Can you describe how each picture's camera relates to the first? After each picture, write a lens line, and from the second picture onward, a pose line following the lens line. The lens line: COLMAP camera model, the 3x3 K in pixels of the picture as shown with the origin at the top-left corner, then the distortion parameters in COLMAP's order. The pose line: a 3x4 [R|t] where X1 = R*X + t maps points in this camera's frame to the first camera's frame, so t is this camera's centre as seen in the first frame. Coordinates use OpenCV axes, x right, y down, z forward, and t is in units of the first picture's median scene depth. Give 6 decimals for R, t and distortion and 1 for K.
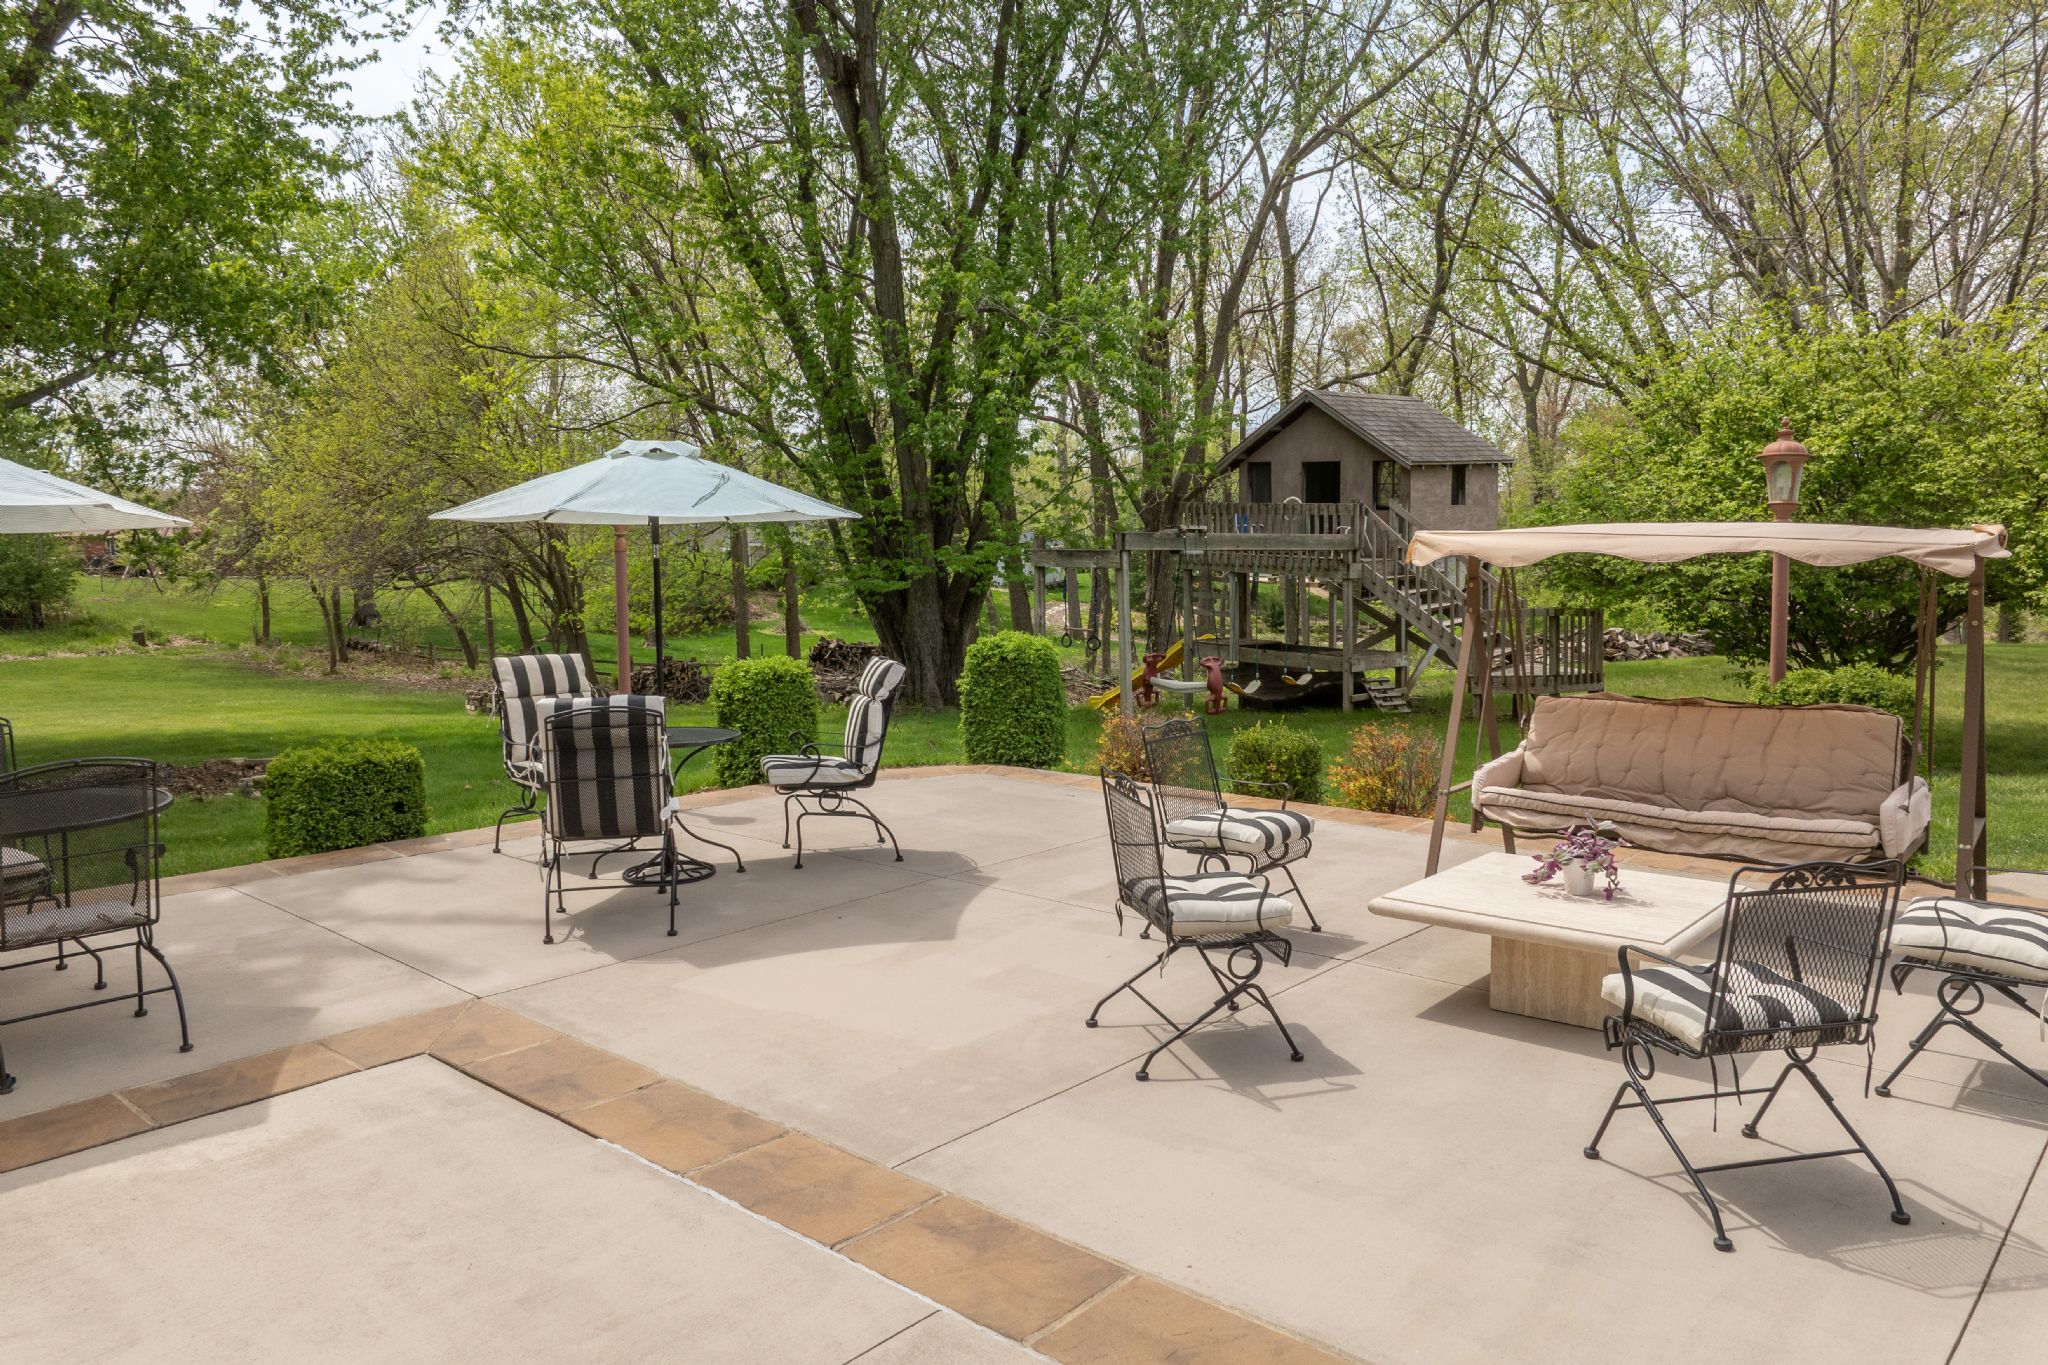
lens RADIAL K [[1426.5, 0, 1007.7], [0, 1426.5, 638.3], [0, 0, 1]] dist [-0.008882, -0.002553]
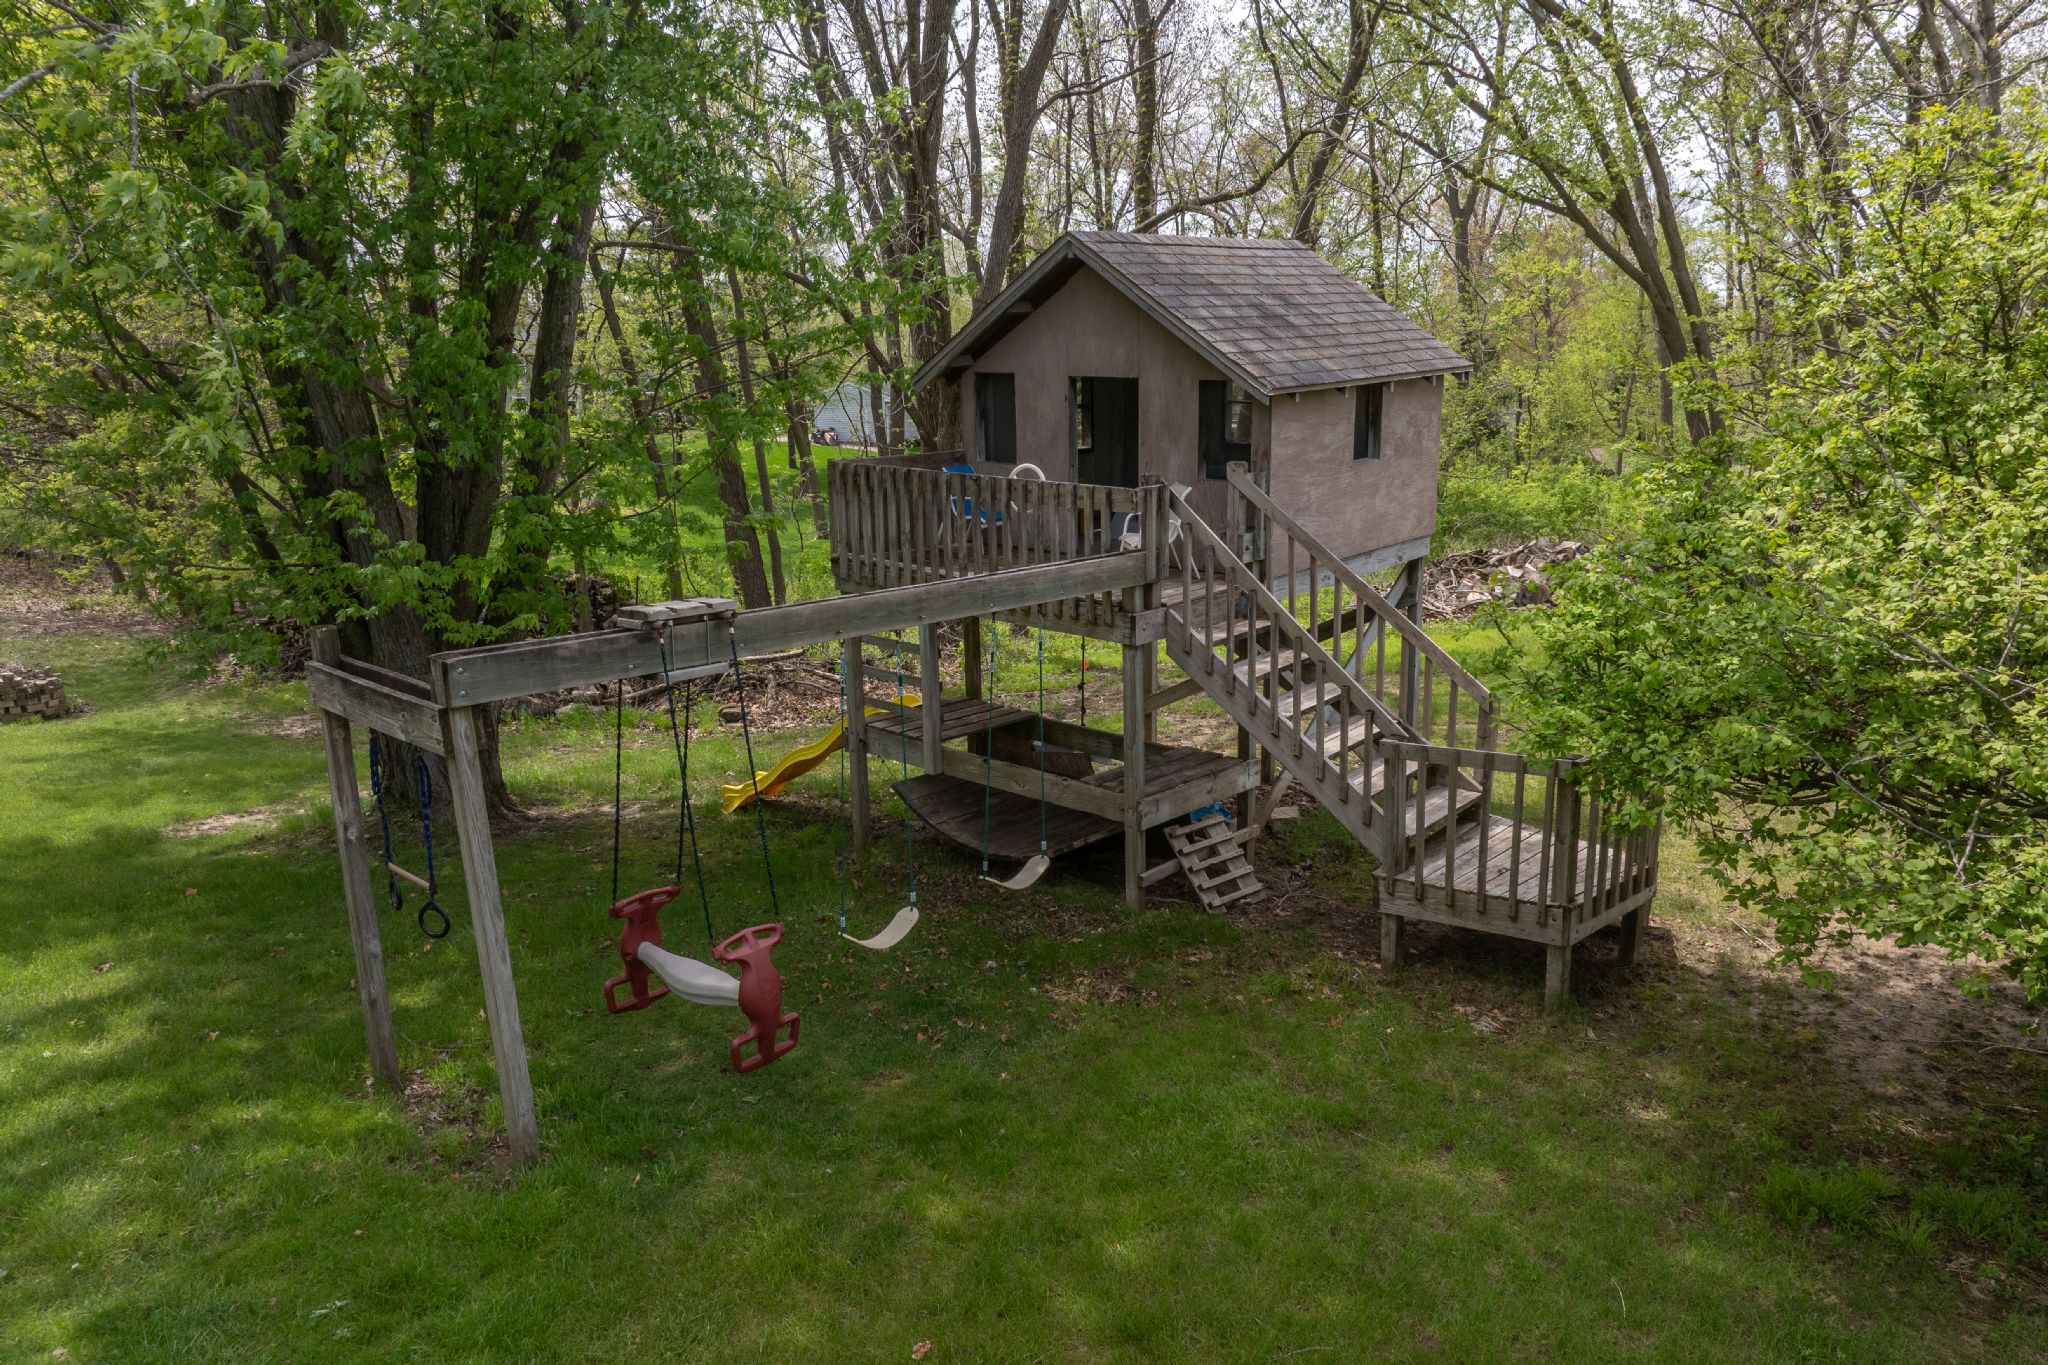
lens RADIAL K [[1426.5, 0, 1007.7], [0, 1426.5, 638.3], [0, 0, 1]] dist [-0.008882, -0.002553]
pose [[0.998295, -0.010780, 0.057360, 0.081368], [0.003622, 0.992343, 0.123457, -0.049334], [-0.058252, -0.123038, 0.990691, 0.254425]]
